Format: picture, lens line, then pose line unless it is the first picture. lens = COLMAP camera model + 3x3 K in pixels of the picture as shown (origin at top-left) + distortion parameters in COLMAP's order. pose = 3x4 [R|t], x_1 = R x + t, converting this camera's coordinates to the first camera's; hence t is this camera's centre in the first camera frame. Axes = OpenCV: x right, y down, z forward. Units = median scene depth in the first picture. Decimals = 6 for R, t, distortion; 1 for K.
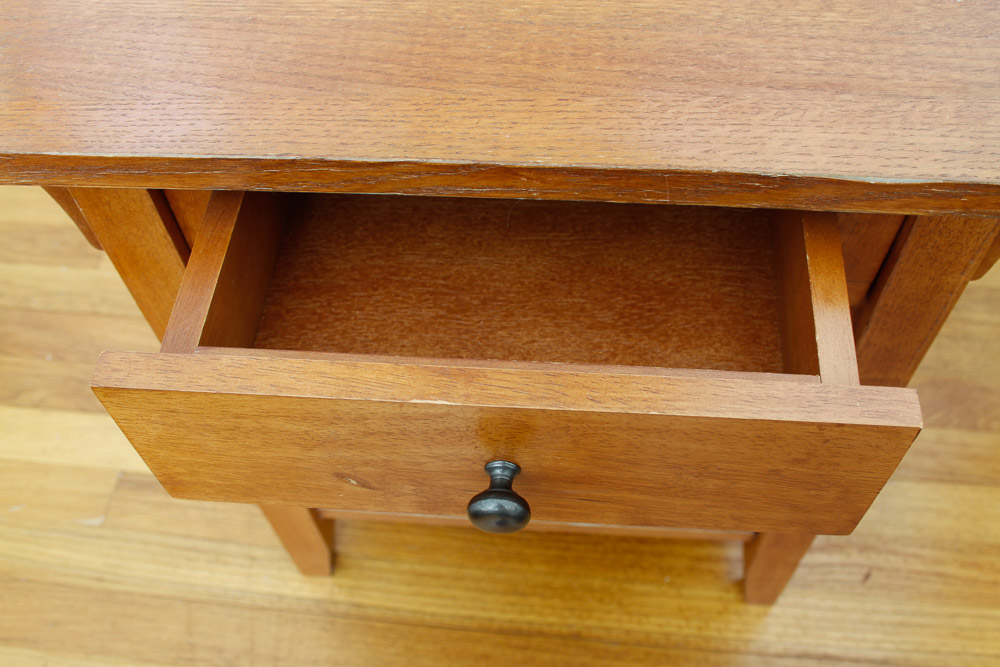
lens RADIAL K [[973.3, 0, 509.1], [0, 973.3, 335.2], [0, 0, 1]] dist [-0.077099, 0.000000]
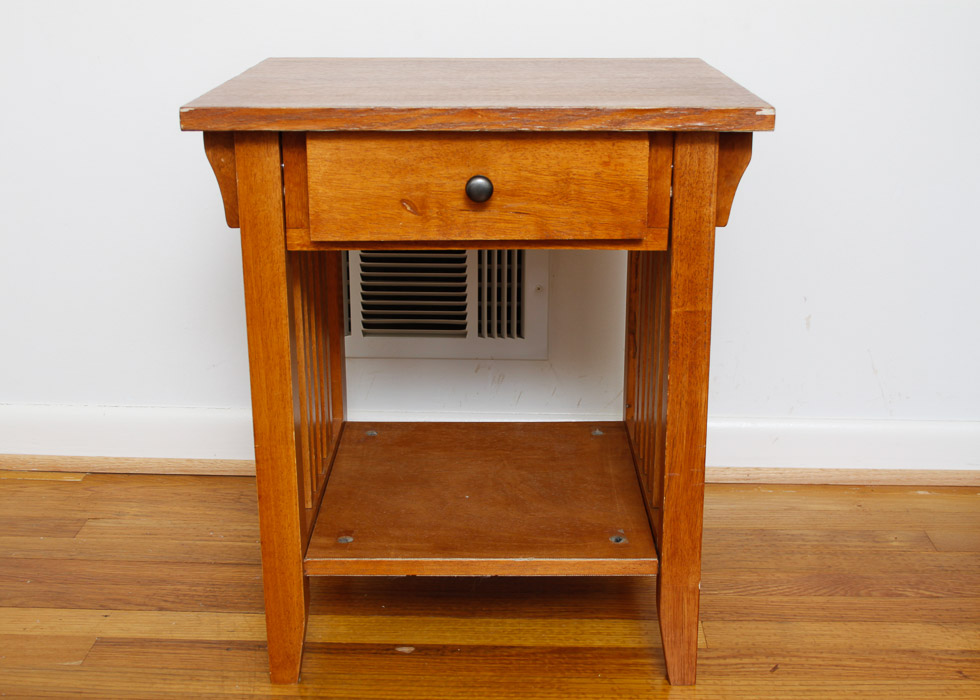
lens RADIAL K [[1349.6, 0, 505.9], [0, 1349.6, 373.0], [0, 0, 1]] dist [-0.052394, 0.000000]
pose [[0.996718, 0.003343, 0.080883, -0.153826], [0.047744, 0.782593, -0.620701, 1.974629], [-0.065374, 0.622525, 0.779865, -0.910819]]
